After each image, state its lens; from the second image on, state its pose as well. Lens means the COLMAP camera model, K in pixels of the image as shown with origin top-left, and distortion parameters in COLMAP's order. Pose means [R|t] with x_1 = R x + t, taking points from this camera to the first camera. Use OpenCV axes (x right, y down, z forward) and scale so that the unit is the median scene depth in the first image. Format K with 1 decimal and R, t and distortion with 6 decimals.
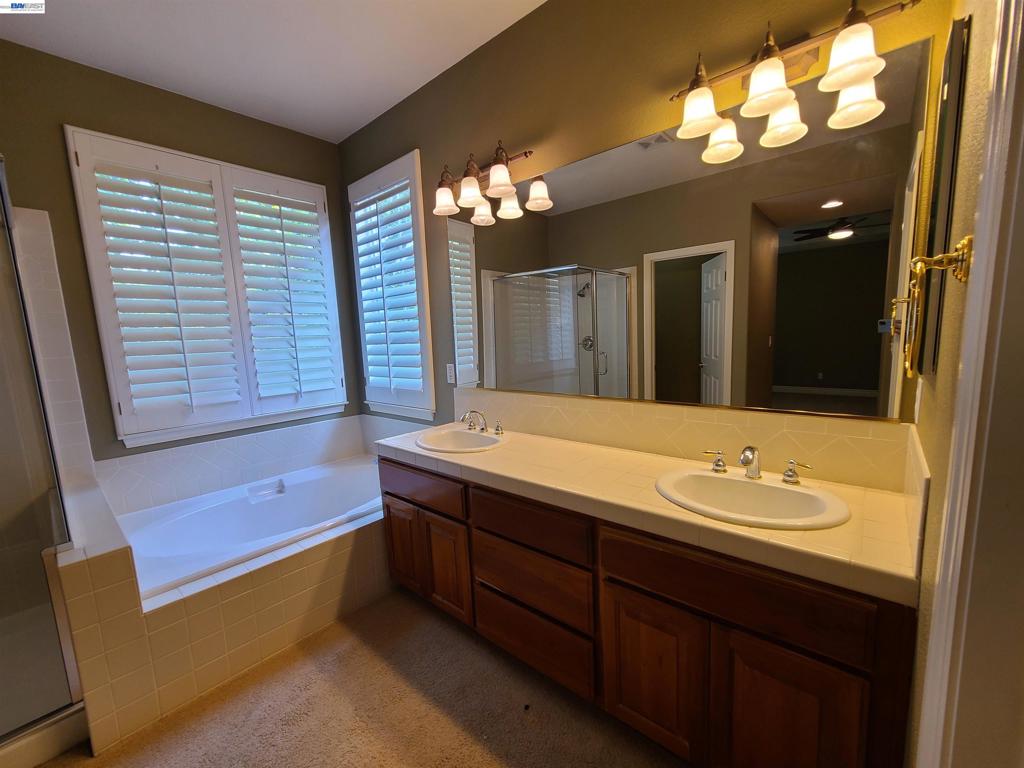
lens RADIAL K [[417.0, 0, 517.1], [0, 417.0, 393.9], [0, 0, 1]] dist [-0.000421, -0.000763]
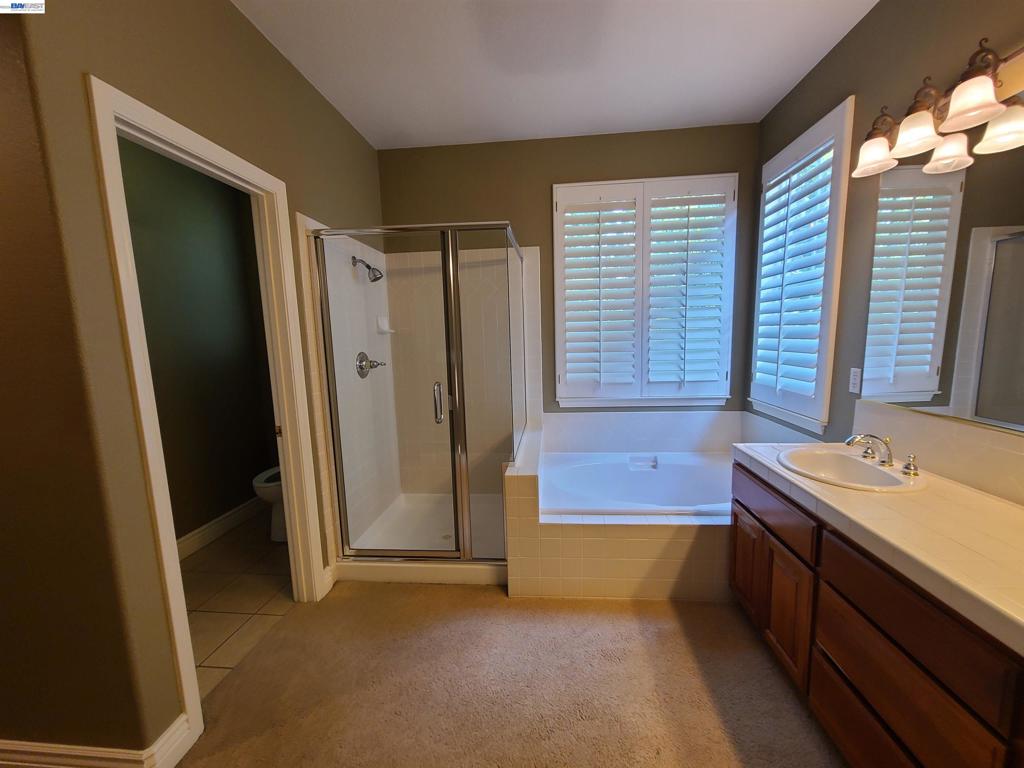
lens RADIAL K [[417.0, 0, 517.1], [0, 417.0, 393.9], [0, 0, 1]] dist [-0.000421, -0.000763]
pose [[0.585063, 0.139045, -0.798979, 0.104832], [-0.106644, 0.989828, 0.094166, -0.032523], [0.803945, 0.030113, 0.593940, 0.034832]]
